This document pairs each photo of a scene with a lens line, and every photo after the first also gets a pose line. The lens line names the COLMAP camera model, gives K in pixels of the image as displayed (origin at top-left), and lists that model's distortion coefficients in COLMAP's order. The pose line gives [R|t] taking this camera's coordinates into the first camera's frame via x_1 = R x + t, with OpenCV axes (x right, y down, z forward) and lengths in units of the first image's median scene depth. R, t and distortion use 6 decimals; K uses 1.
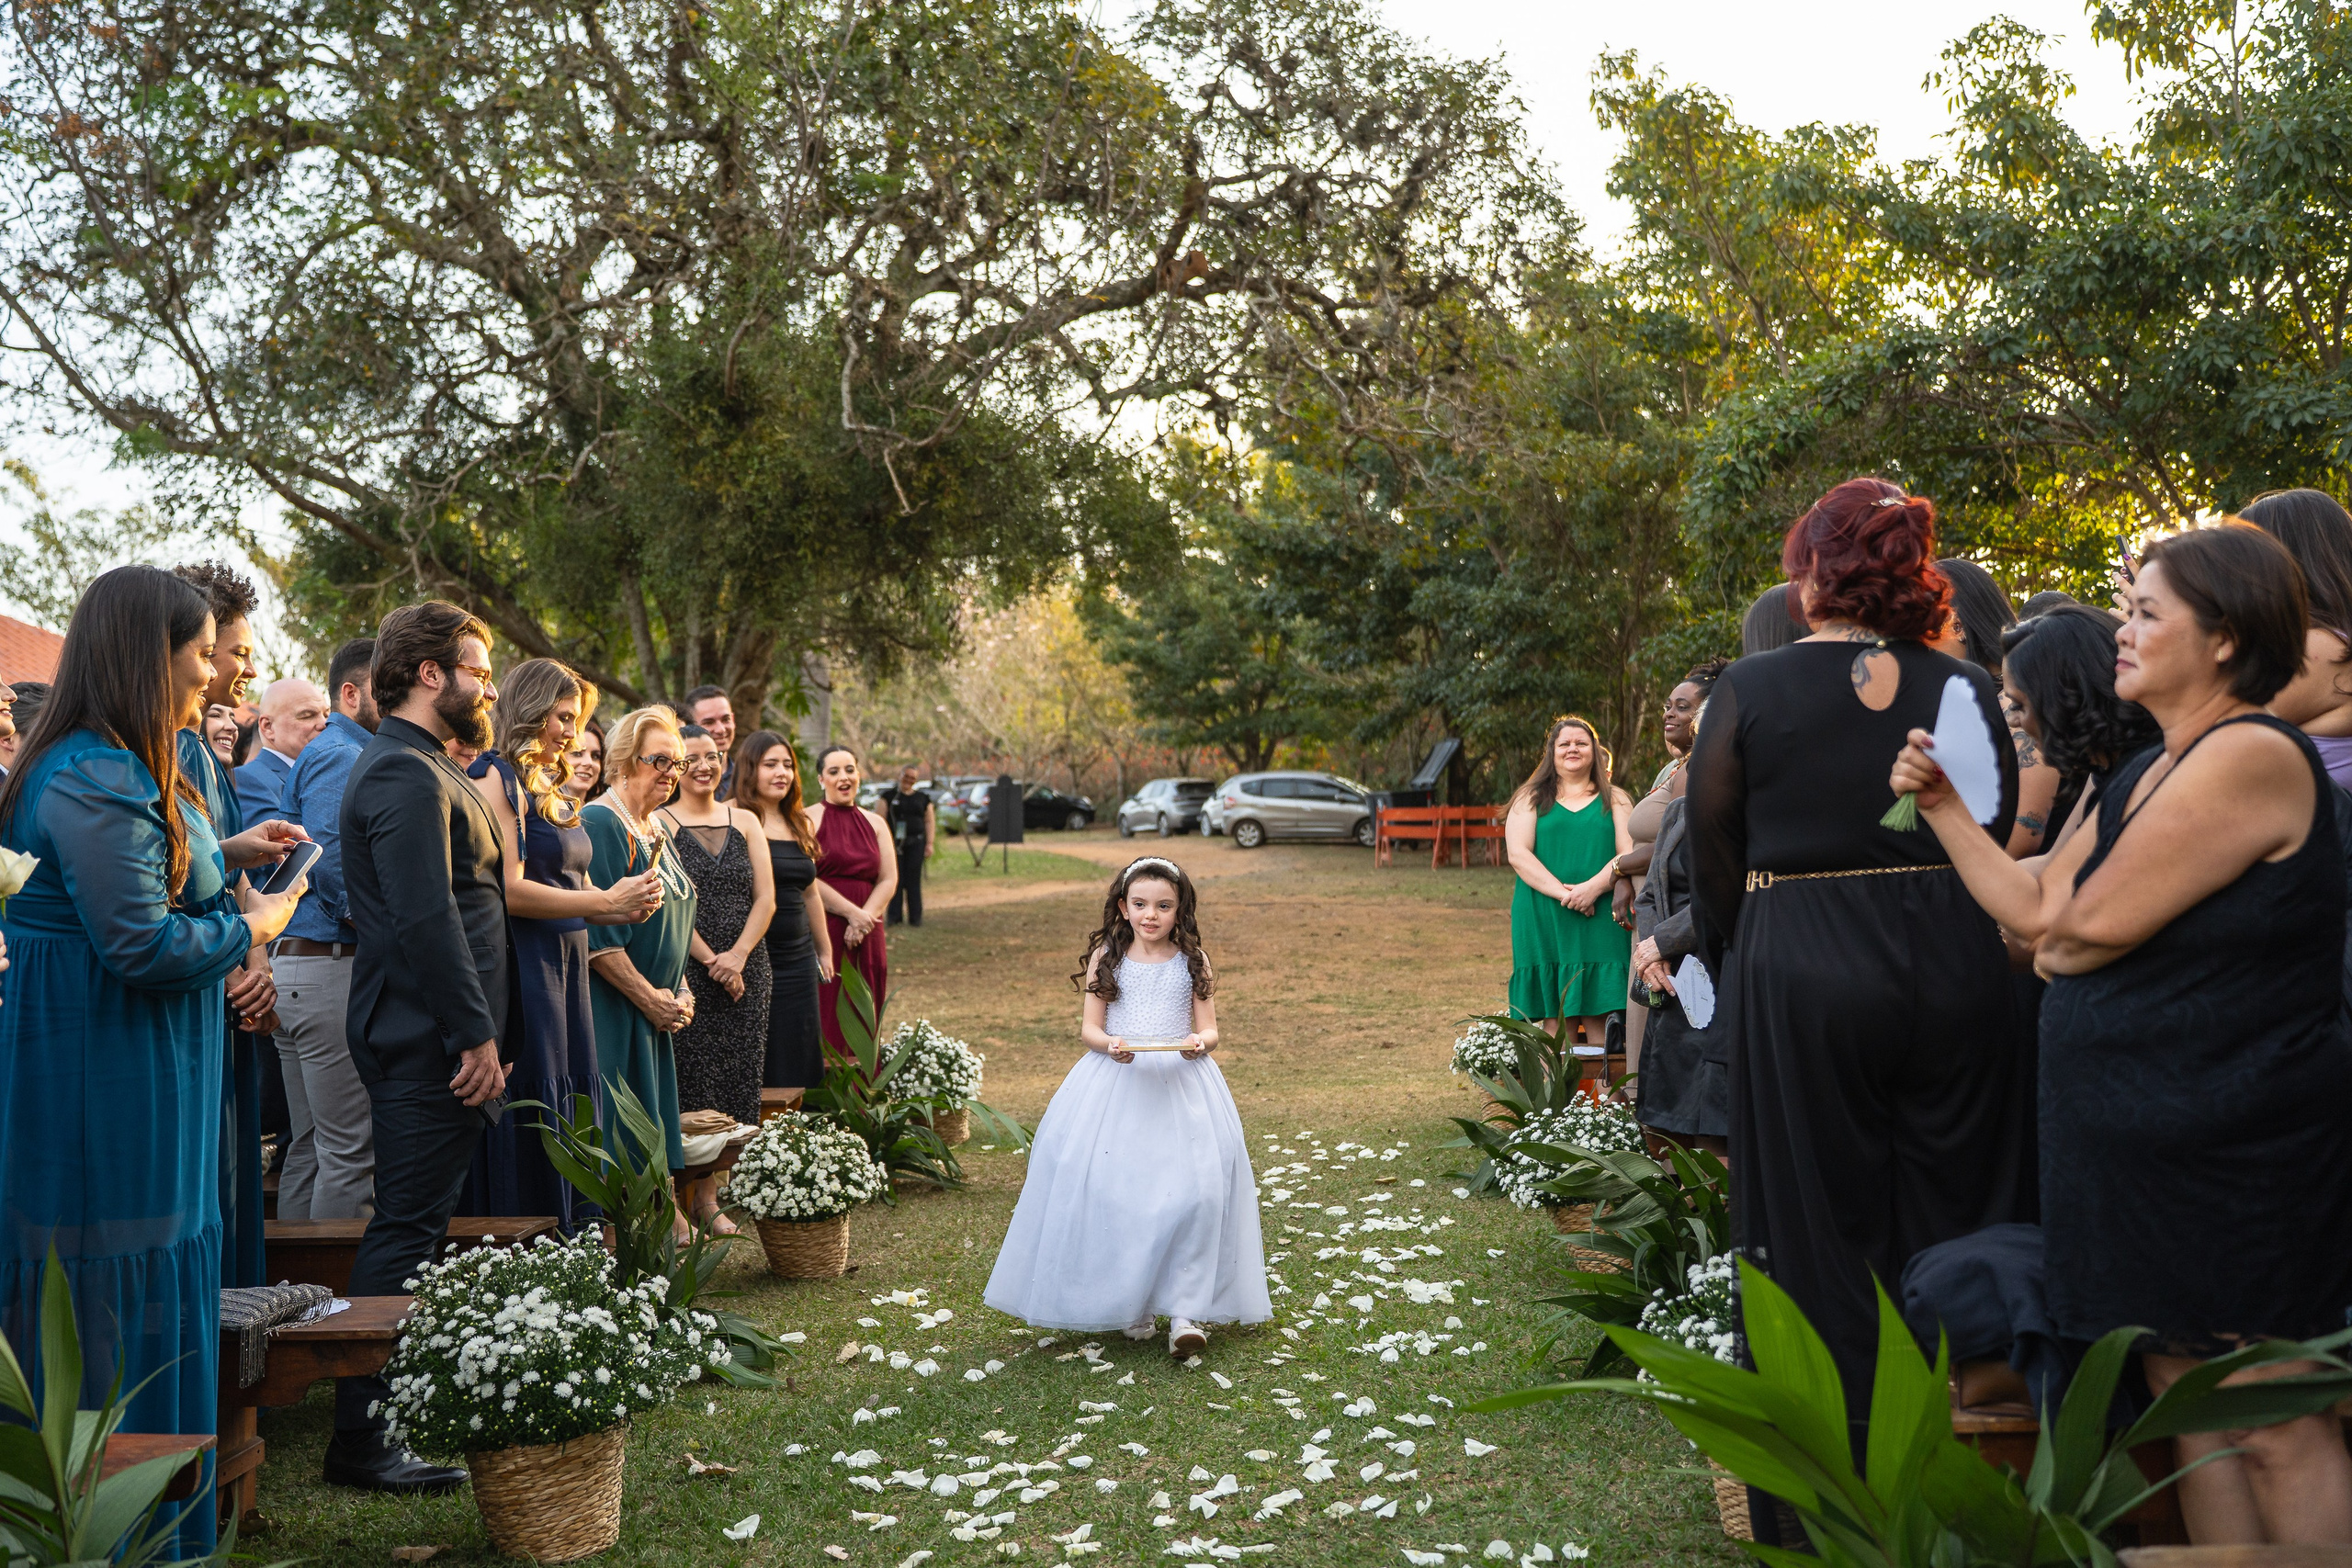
lens RADIAL K [[2354.2, 0, 1176.0], [0, 2354.2, 784.0], [0, 0, 1]] dist [0.005668, -0.015518]
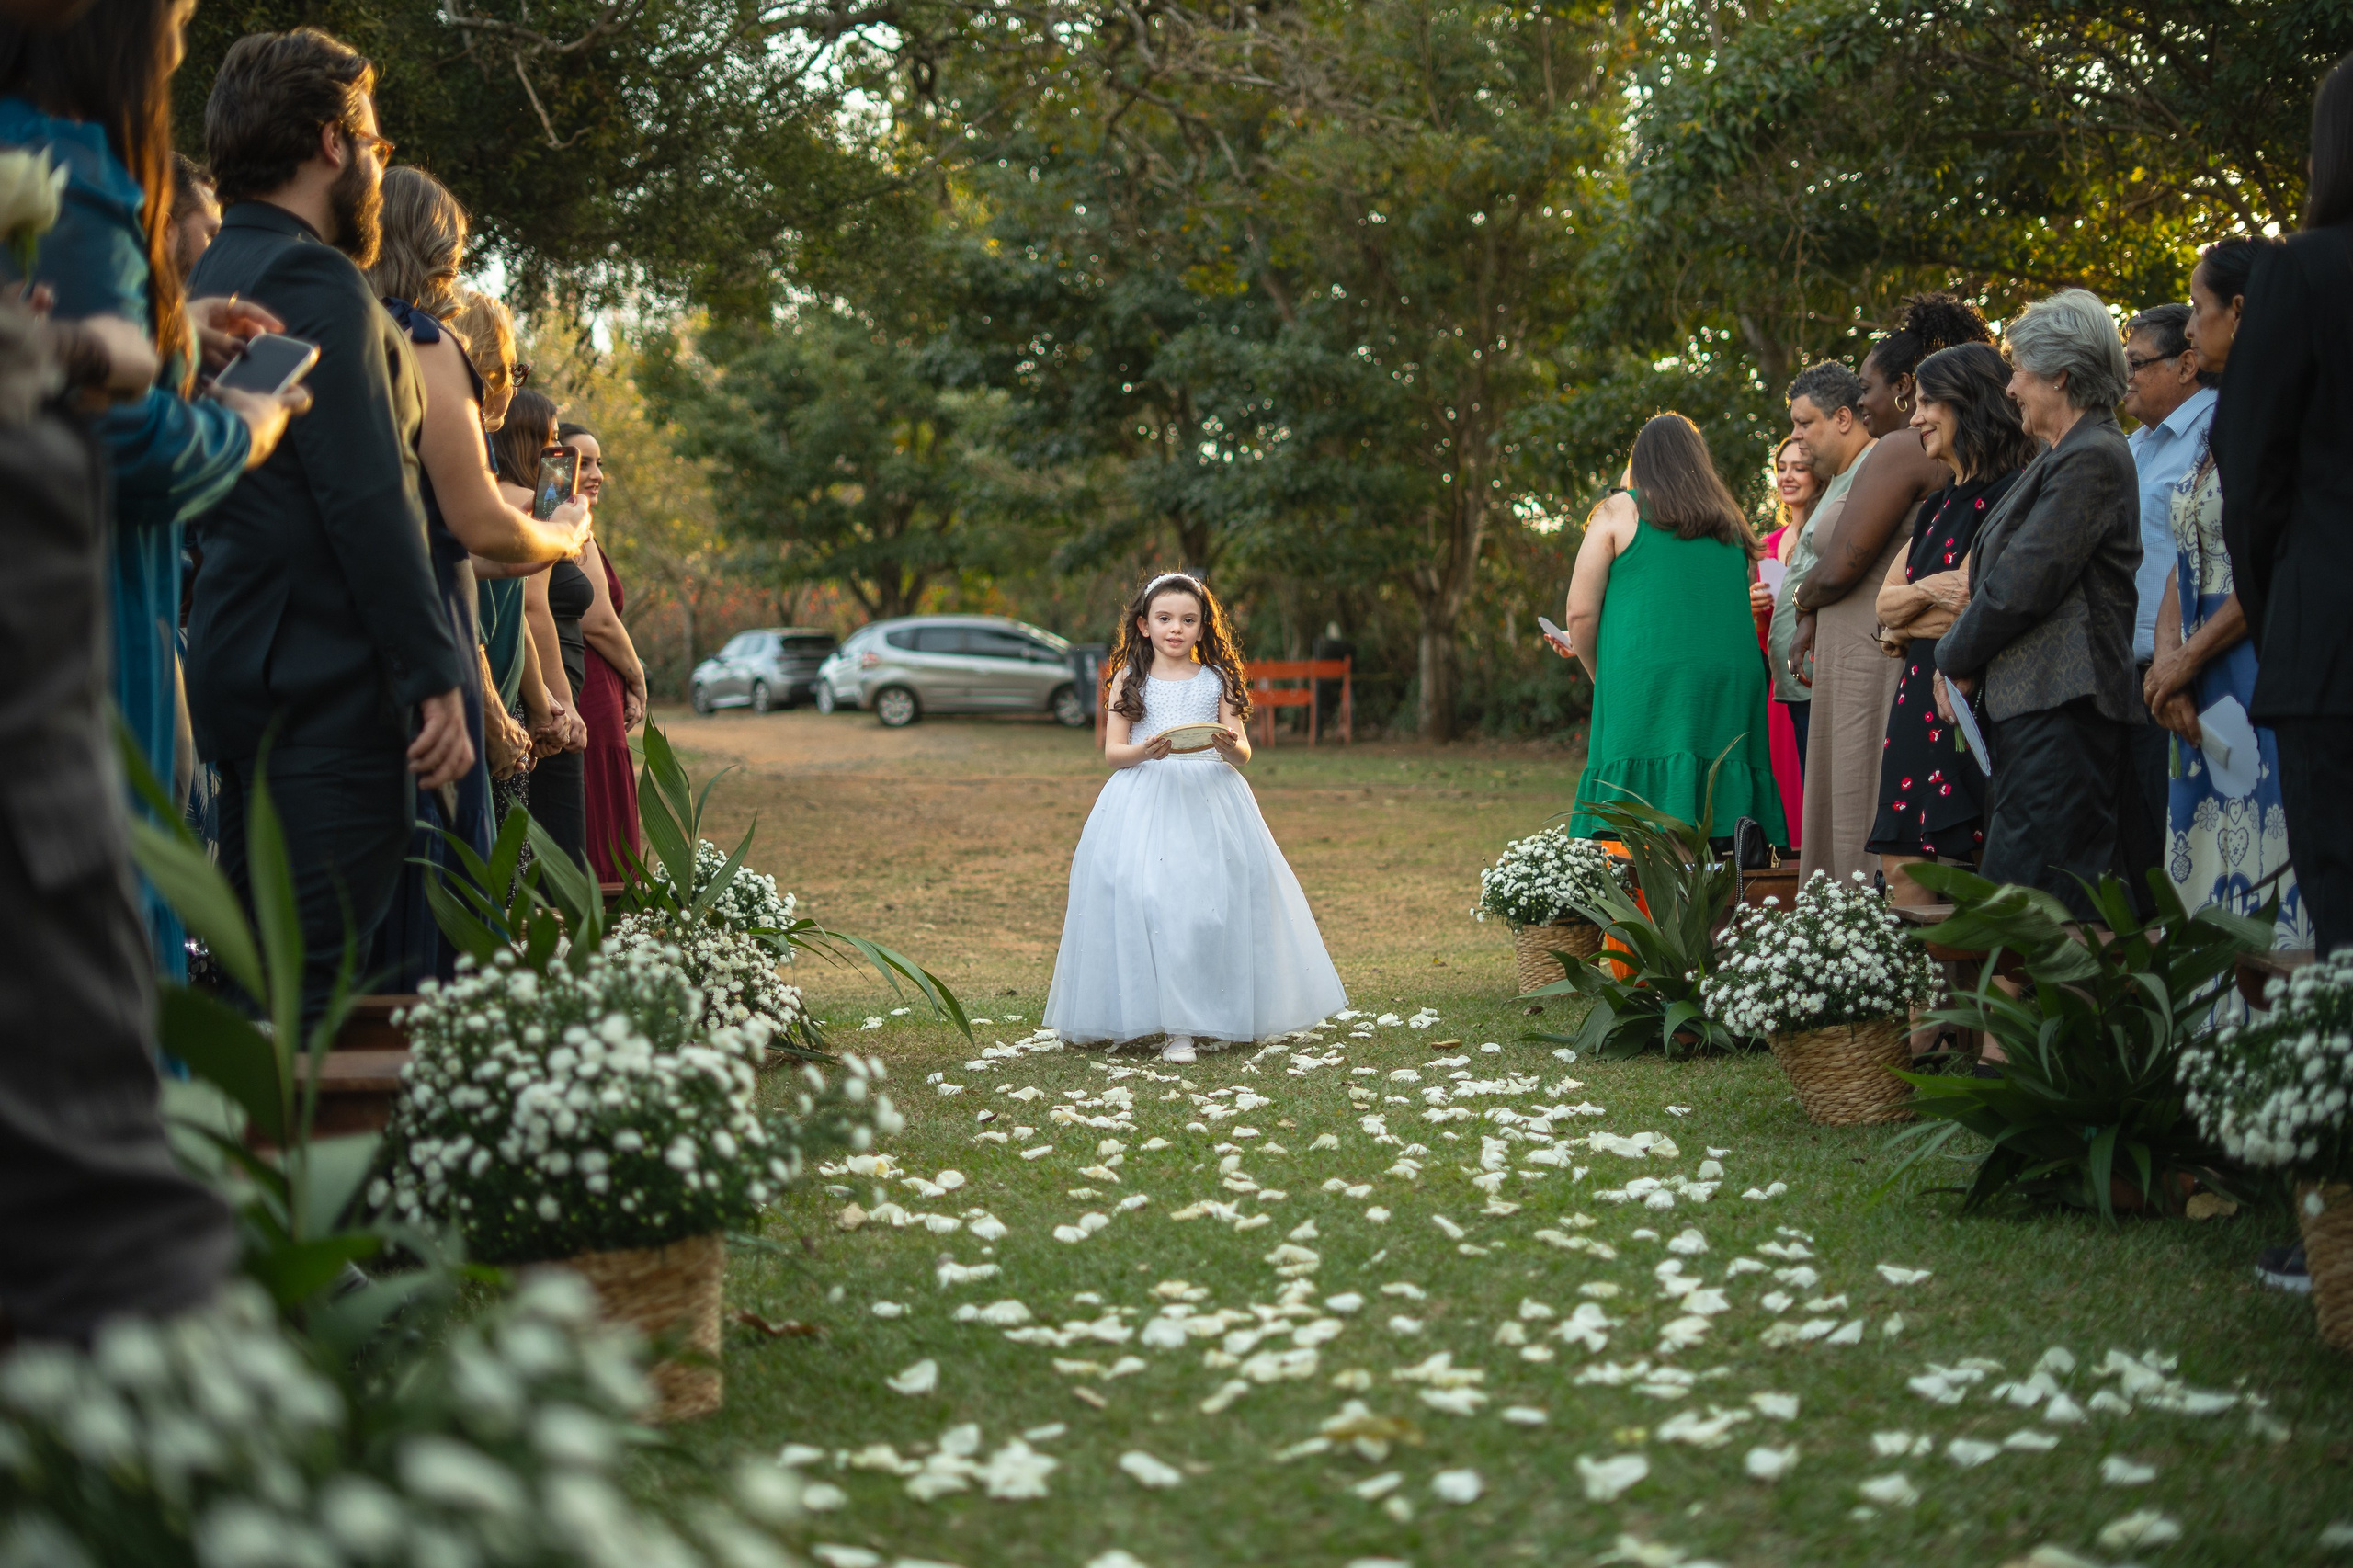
lens RADIAL K [[3400.4, 0, 1176.5], [0, 3400.4, 784.0], [0, 0, 1]] dist [-0.024723, -0.034797]
pose [[0.989941, 0.005958, 0.141356, -0.141646], [-0.010268, 0.999504, 0.029782, 0.067659], [-0.141108, -0.030933, 0.989511, 0.024694]]
